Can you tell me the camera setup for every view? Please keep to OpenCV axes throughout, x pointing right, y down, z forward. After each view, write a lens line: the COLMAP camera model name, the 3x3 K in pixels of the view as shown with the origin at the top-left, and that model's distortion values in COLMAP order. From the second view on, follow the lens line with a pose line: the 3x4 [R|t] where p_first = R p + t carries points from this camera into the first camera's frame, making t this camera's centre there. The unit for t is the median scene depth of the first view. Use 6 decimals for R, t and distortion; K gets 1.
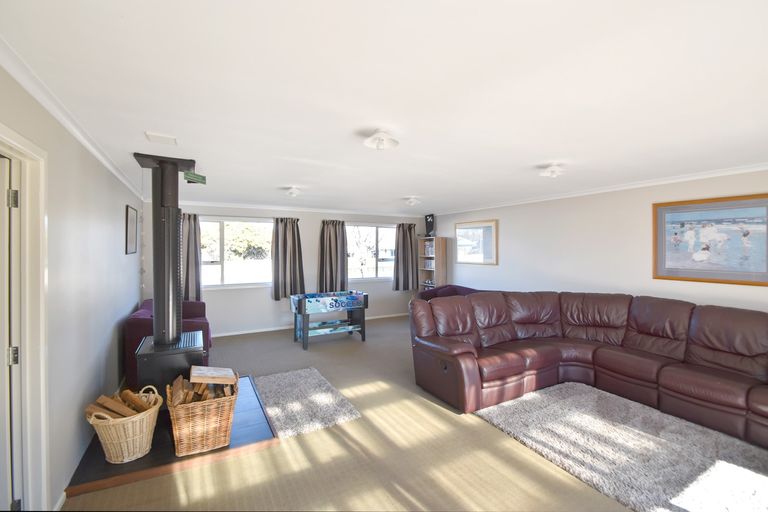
lens RADIAL K [[338.4, 0, 382.4], [0, 338.4, 233.9], [0, 0, 1]] dist [0.000026, -0.000057]
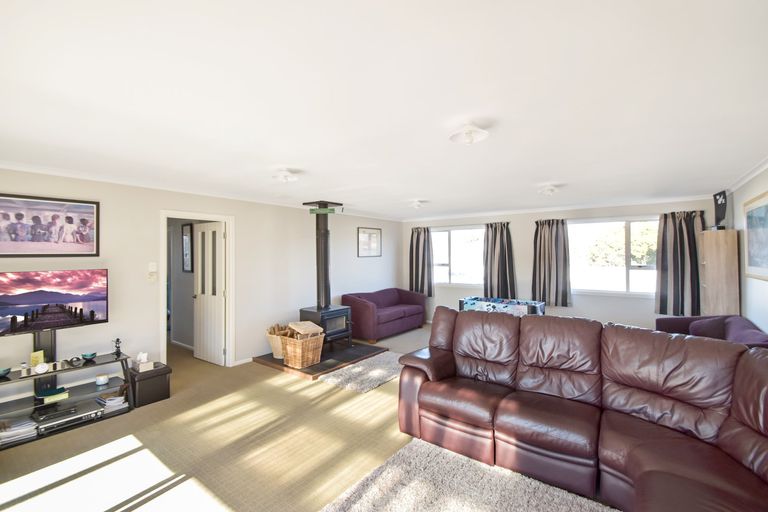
lens RADIAL K [[337.5, 0, 384.0], [0, 337.5, 256.0], [0, 0, 1]] dist [-0.000333, -0.000151]
pose [[0.410966, 0.001209, -0.911650, 0.468144], [0.047356, 0.998621, 0.022672, 0.012935], [0.910420, -0.052489, 0.410341, 0.258696]]
